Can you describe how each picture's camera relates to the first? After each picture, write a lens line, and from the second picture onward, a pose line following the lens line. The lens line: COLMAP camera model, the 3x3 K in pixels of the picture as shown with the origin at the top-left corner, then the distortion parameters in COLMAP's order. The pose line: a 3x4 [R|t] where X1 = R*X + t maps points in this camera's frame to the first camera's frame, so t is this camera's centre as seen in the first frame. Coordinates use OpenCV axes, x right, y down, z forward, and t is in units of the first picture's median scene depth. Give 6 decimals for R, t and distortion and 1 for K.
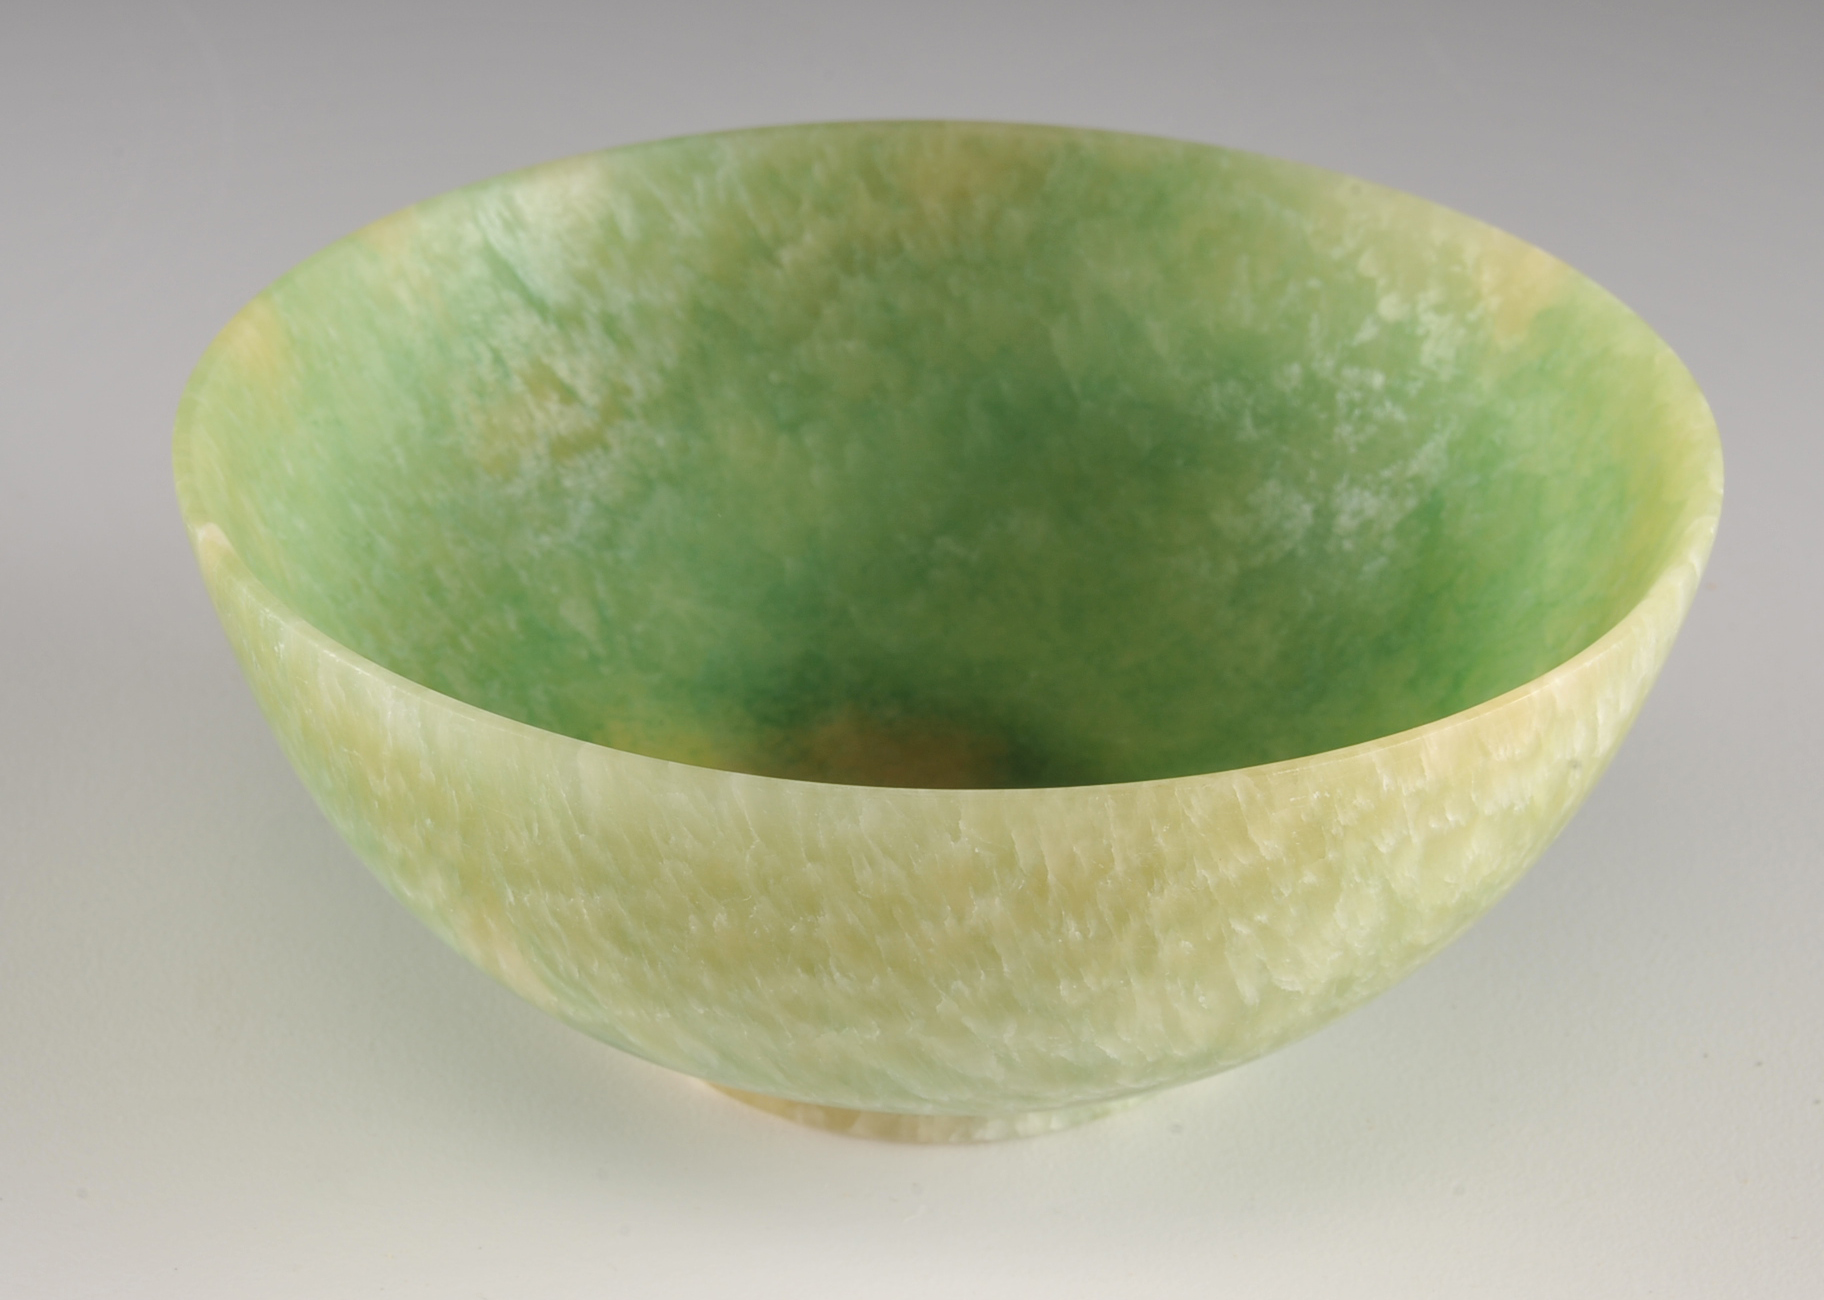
lens RADIAL K [[4372.3, 0, 920.0], [0, 4372.3, 655.4], [0, 0, 1]] dist [-0.007749, 0.000000]
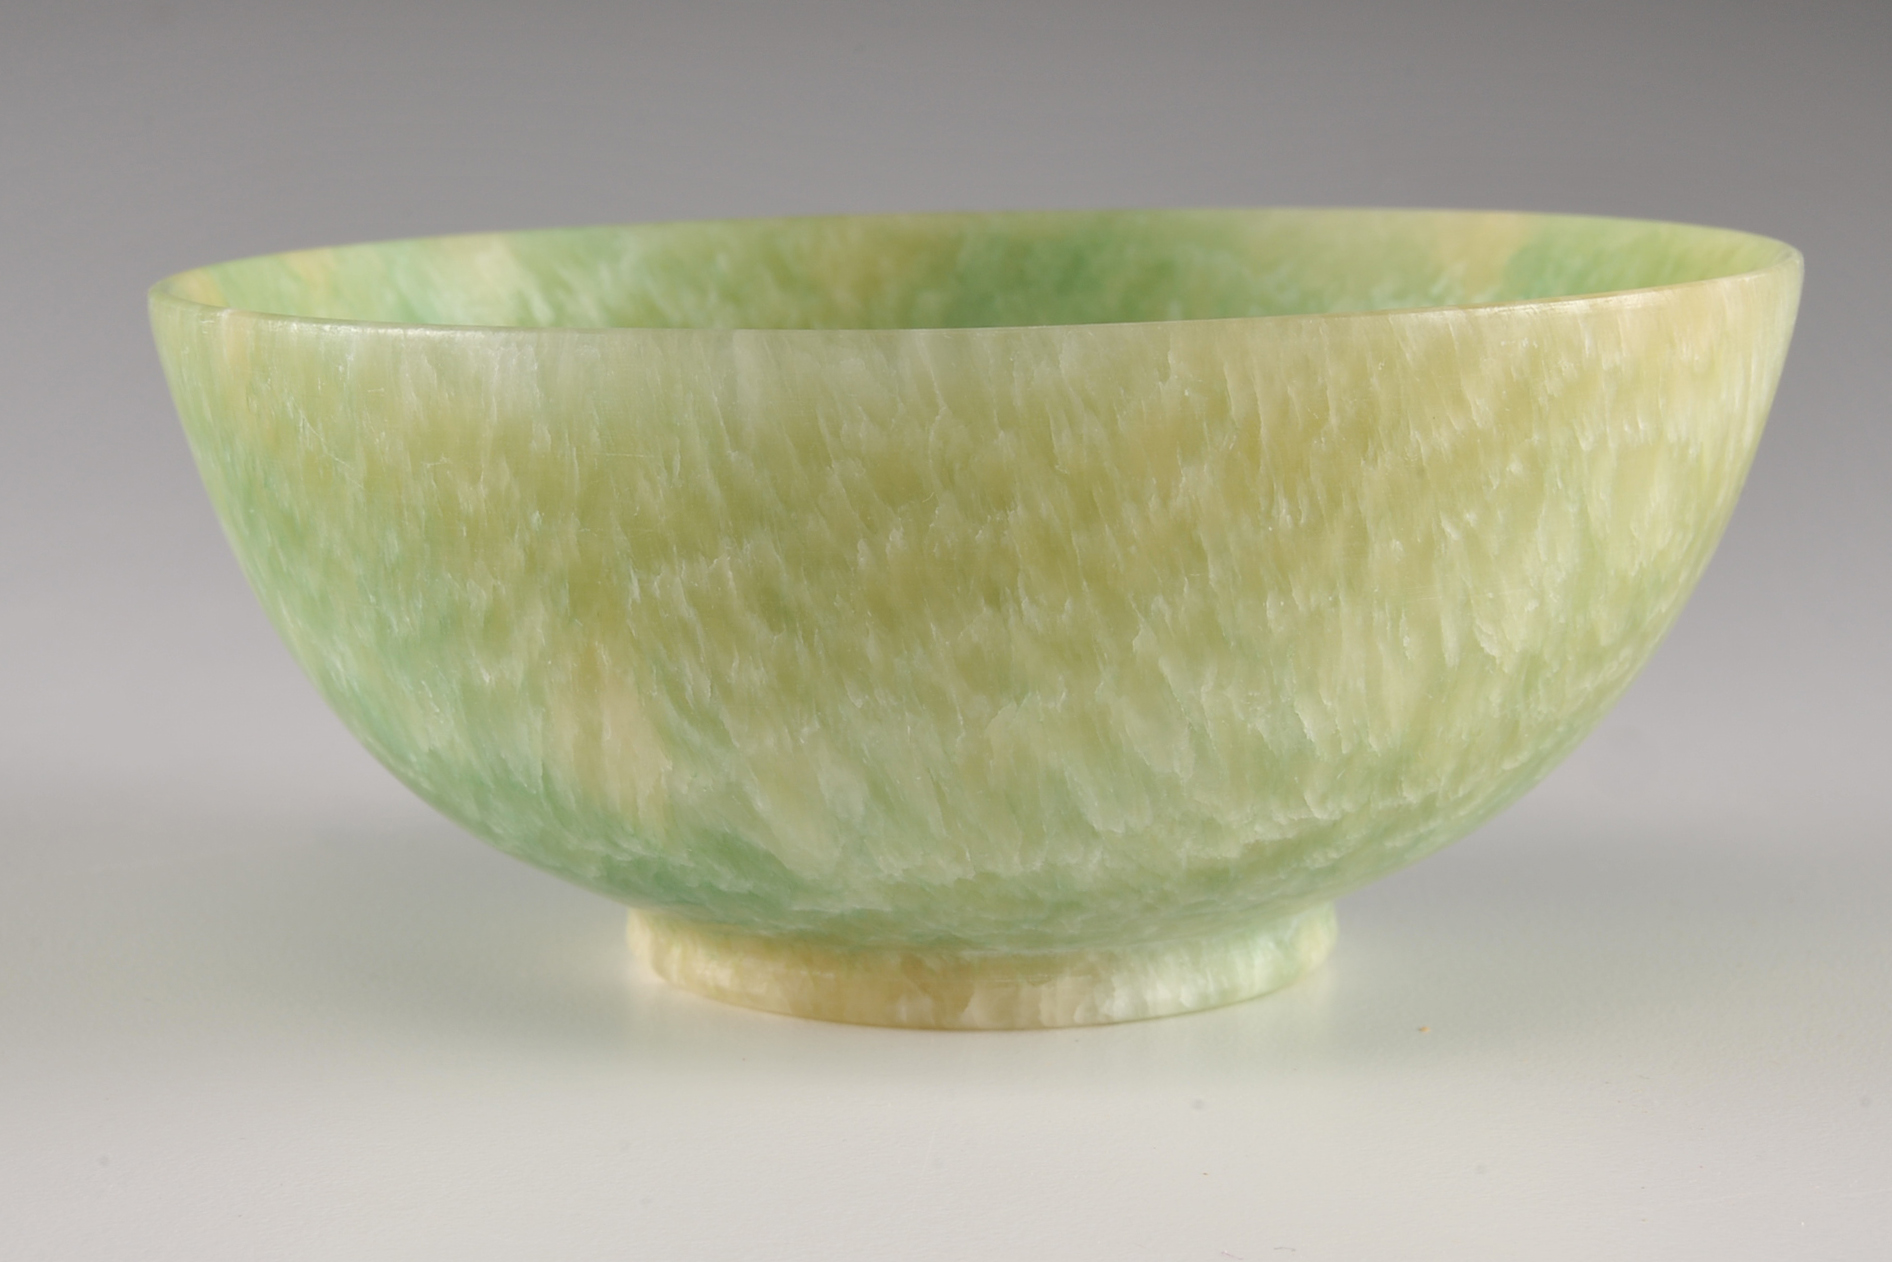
lens RADIAL K [[4372.1, 0, 948.9], [0, 4372.1, 632.2], [0, 0, 1]] dist [-0.044225, 0.000000]
pose [[0.984224, -0.071062, 0.162030, -0.178219], [0.118608, 0.944546, -0.306210, 0.347940], [-0.131285, 0.320598, 0.938073, 0.163495]]
